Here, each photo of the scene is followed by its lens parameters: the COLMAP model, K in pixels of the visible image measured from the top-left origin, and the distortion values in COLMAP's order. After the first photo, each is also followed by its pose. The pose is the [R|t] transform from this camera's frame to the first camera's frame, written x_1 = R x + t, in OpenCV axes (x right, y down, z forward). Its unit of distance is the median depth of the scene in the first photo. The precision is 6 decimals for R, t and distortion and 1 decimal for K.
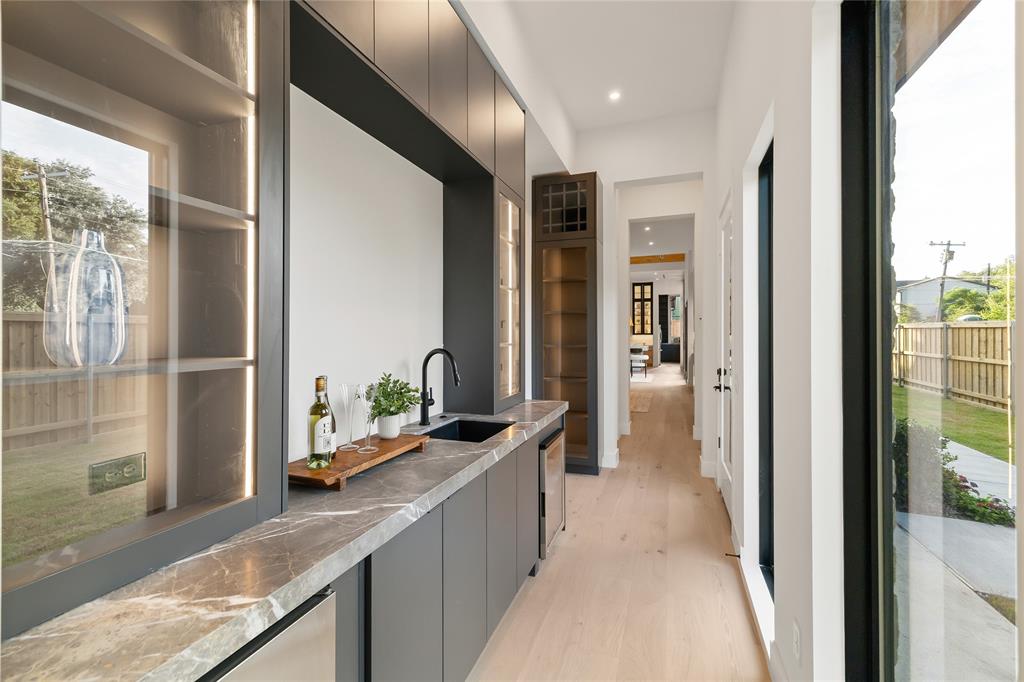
lens RADIAL K [[432.6, 0, 512.2], [0, 432.6, 336.7], [0, 0, 1]] dist [0.000917, 0.000662]
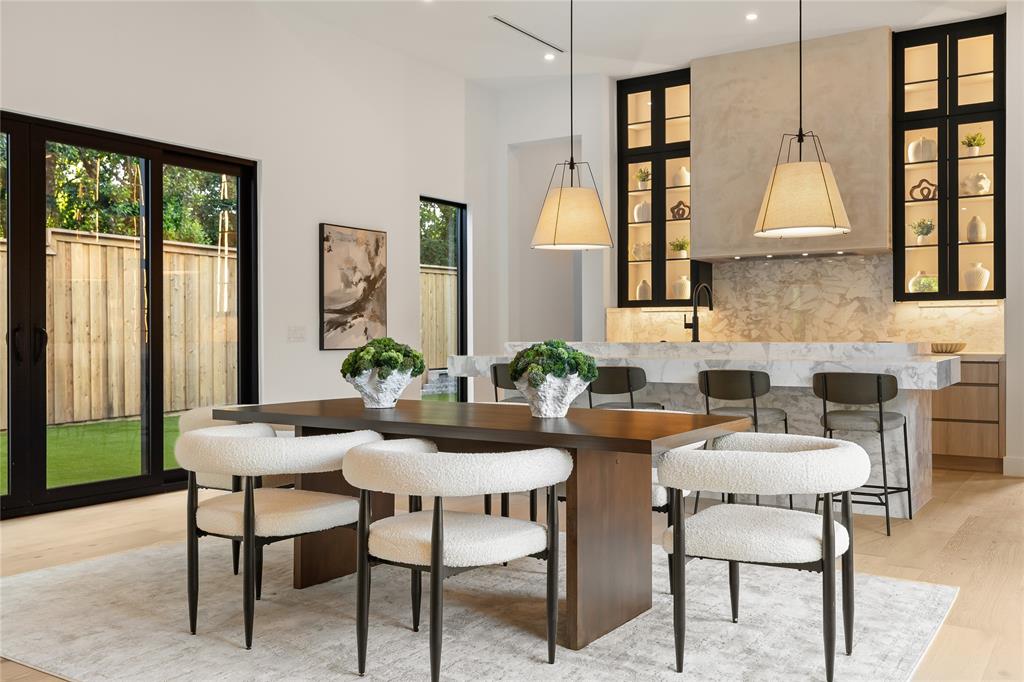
lens RADIAL K [[914.9, 0, 509.7], [0, 914.9, 338.2], [0, 0, 1]] dist [0.006195, -0.007420]
pose [[0.974043, 0.003572, -0.226336, 0.205208], [-0.003692, 0.999993, -0.000108, 0.012957], [0.226335, 0.000941, 0.974049, 0.564860]]
